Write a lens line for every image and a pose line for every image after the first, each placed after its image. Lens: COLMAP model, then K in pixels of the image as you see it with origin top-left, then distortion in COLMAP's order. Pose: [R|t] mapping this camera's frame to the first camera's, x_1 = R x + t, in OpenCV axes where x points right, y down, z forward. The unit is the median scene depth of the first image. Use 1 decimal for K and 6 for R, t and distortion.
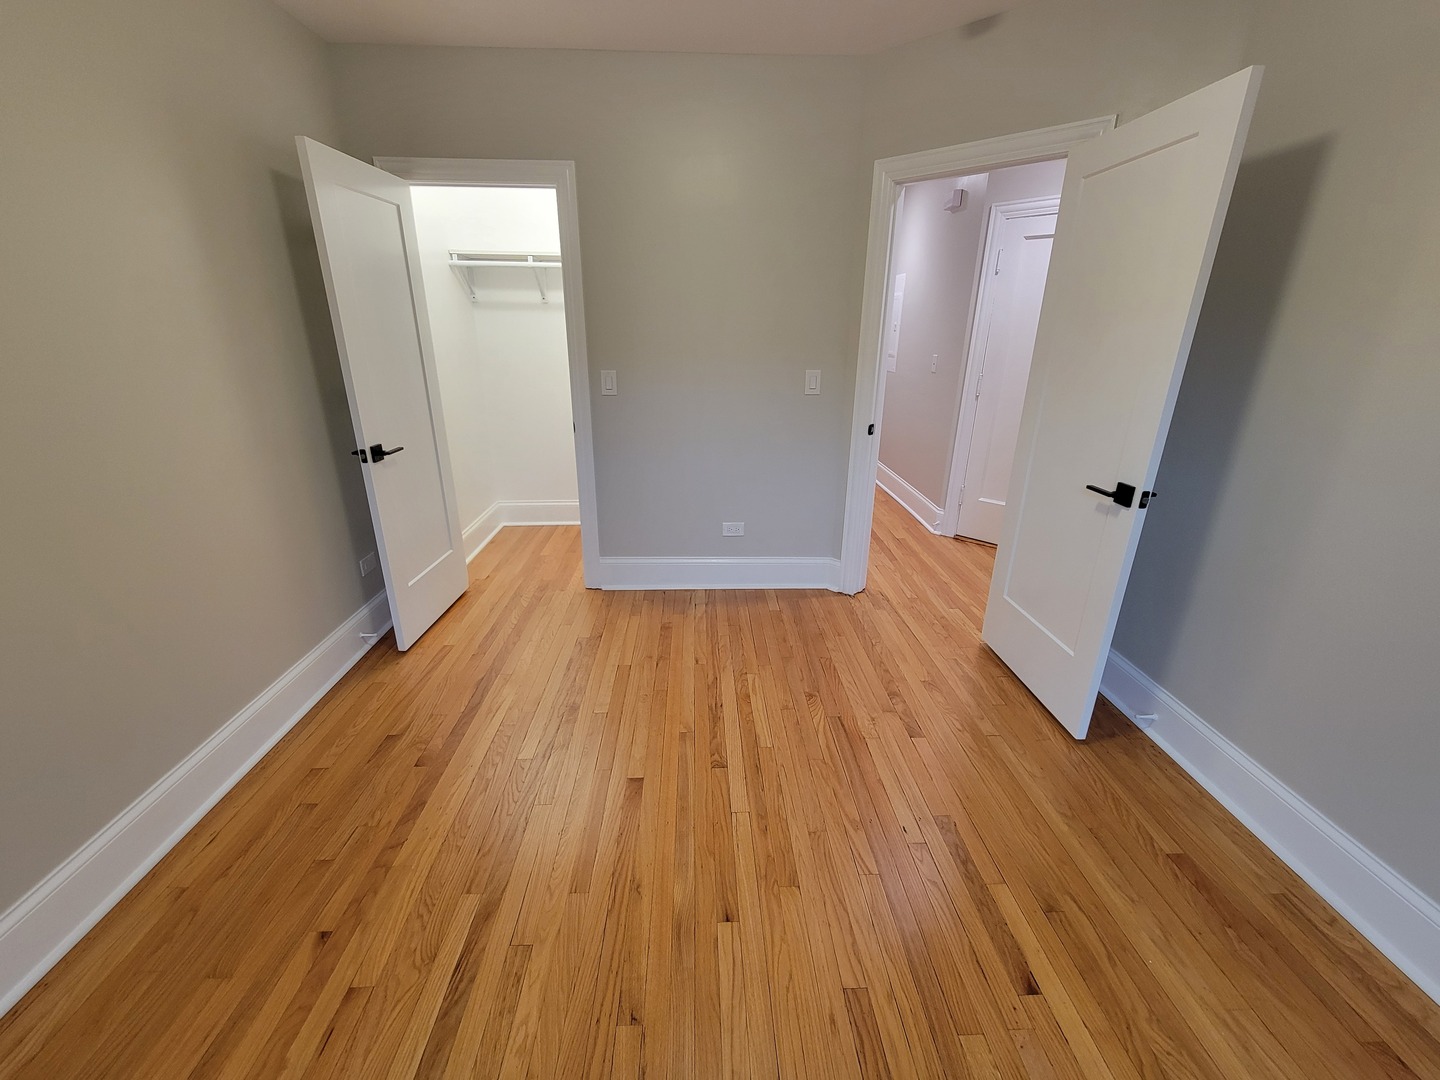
lens RADIAL K [[587.2, 0, 718.1], [0, 587.2, 540.0], [0, 0, 1]] dist [-0.003068, 0.000614]
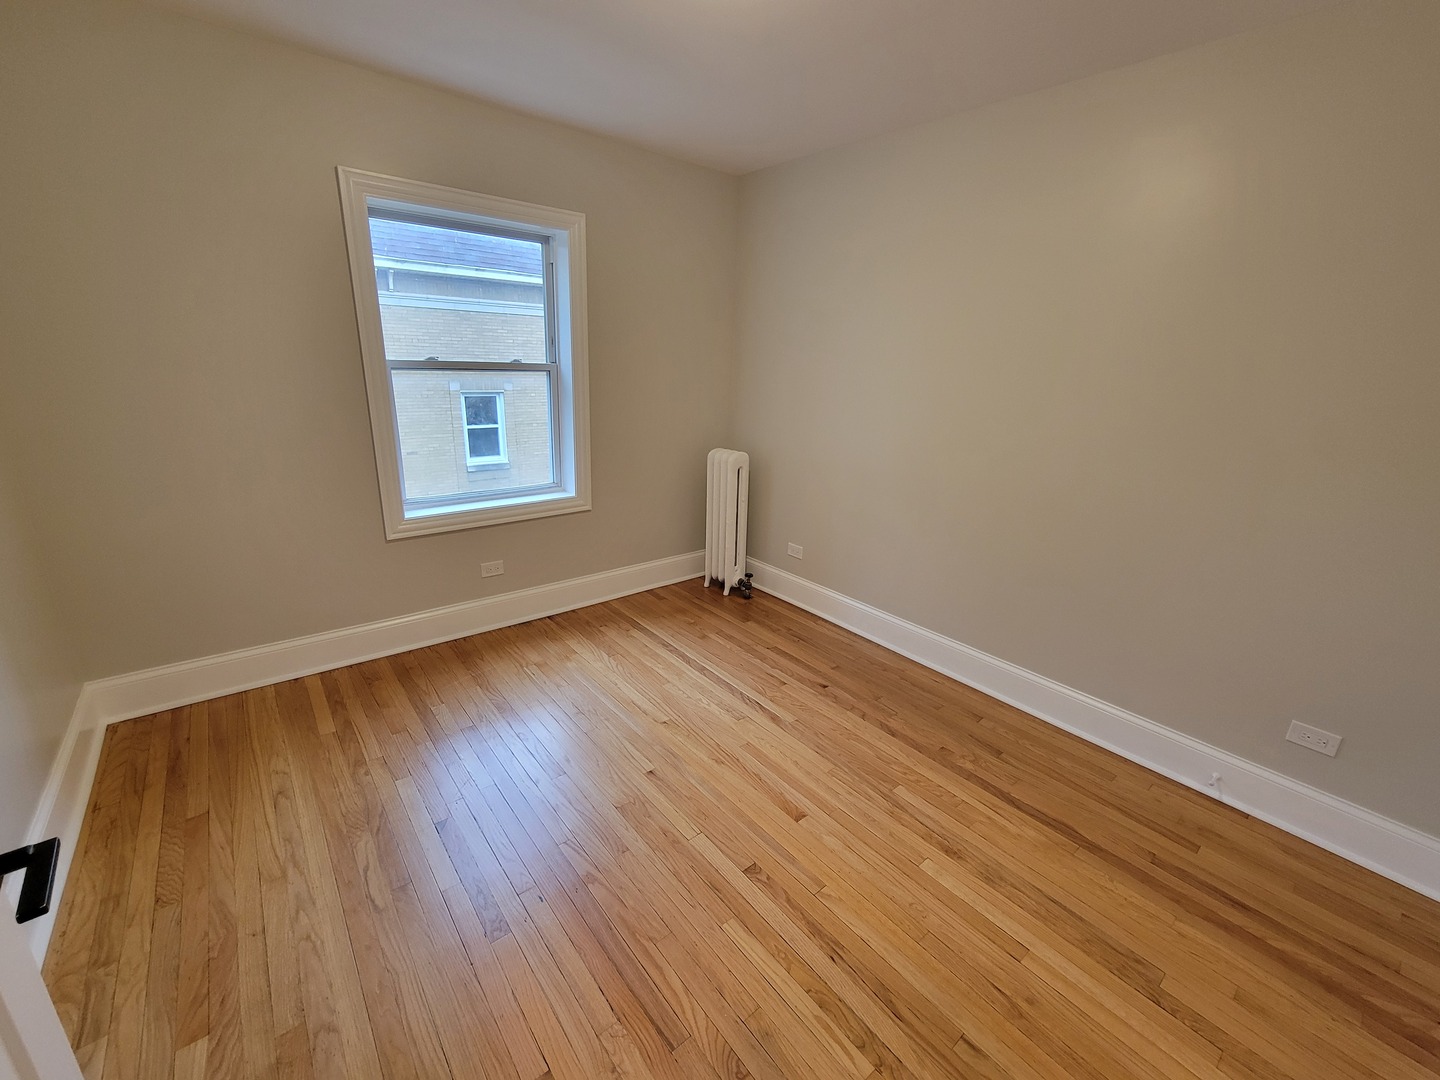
lens RADIAL K [[587.2, 0, 718.1], [0, 587.2, 540.0], [0, 0, 1]] dist [-0.003068, 0.000614]
pose [[-0.791587, 0.147447, -0.593000, 0.522903], [-0.253232, 0.804038, 0.537957, -0.510564], [0.556114, 0.576006, -0.599128, 1.284264]]
